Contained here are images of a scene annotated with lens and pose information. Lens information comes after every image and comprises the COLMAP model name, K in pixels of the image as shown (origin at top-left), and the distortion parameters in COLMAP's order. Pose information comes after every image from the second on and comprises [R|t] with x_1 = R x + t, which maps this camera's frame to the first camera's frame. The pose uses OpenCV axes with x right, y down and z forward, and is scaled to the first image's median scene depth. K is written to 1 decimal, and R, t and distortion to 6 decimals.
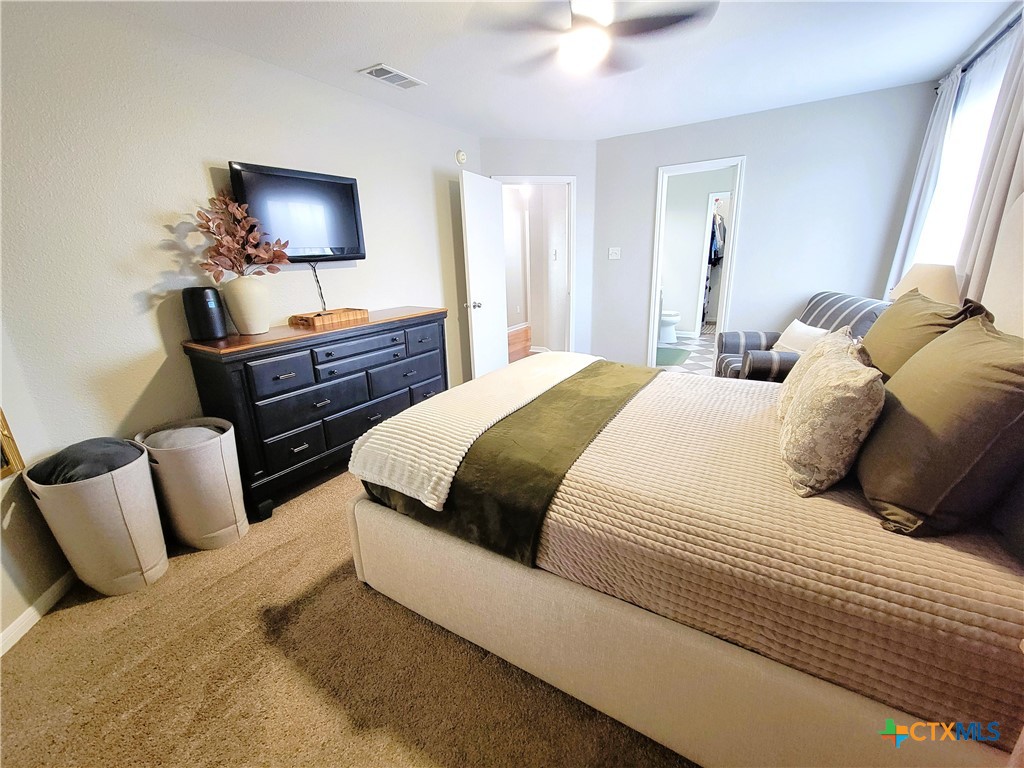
lens RADIAL K [[417.5, 0, 510.1], [0, 417.5, 381.9], [0, 0, 1]] dist [-0.003761, 0.001508]
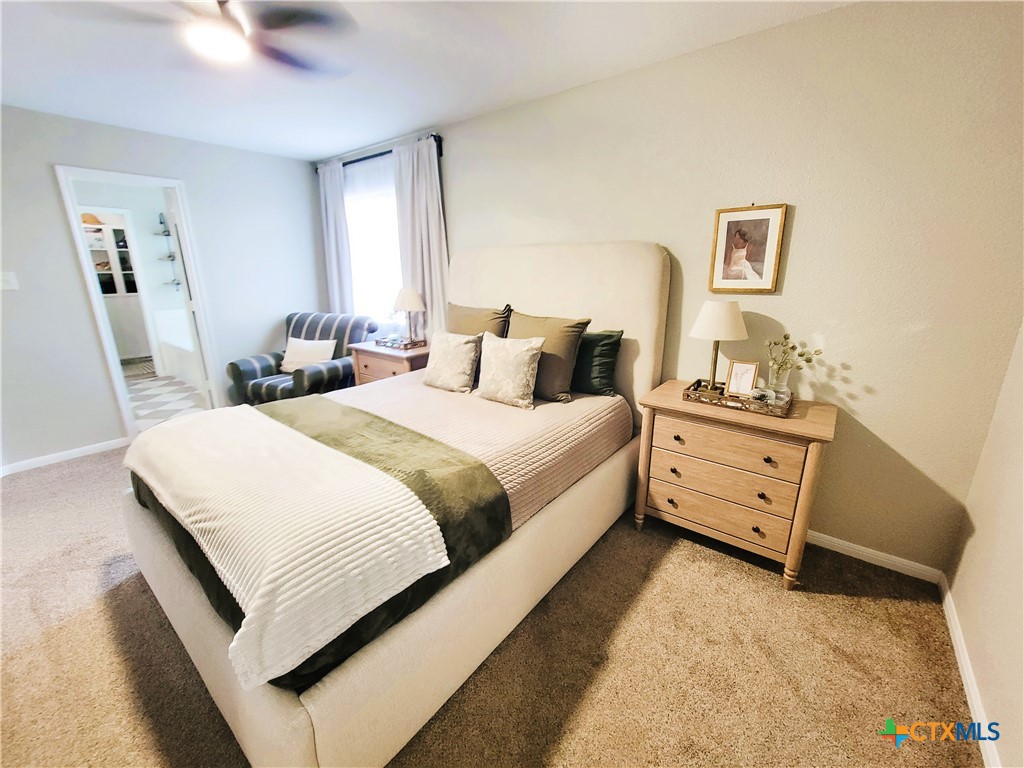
lens RADIAL K [[417.5, 0, 510.2], [0, 417.5, 384.2], [0, 0, 1]] dist [-0.003761, 0.001508]
pose [[0.114914, -0.234118, 0.965393, -1.090178], [0.283660, 0.939101, 0.193977, -0.227265], [-0.952015, 0.251553, 0.174326, 0.717455]]
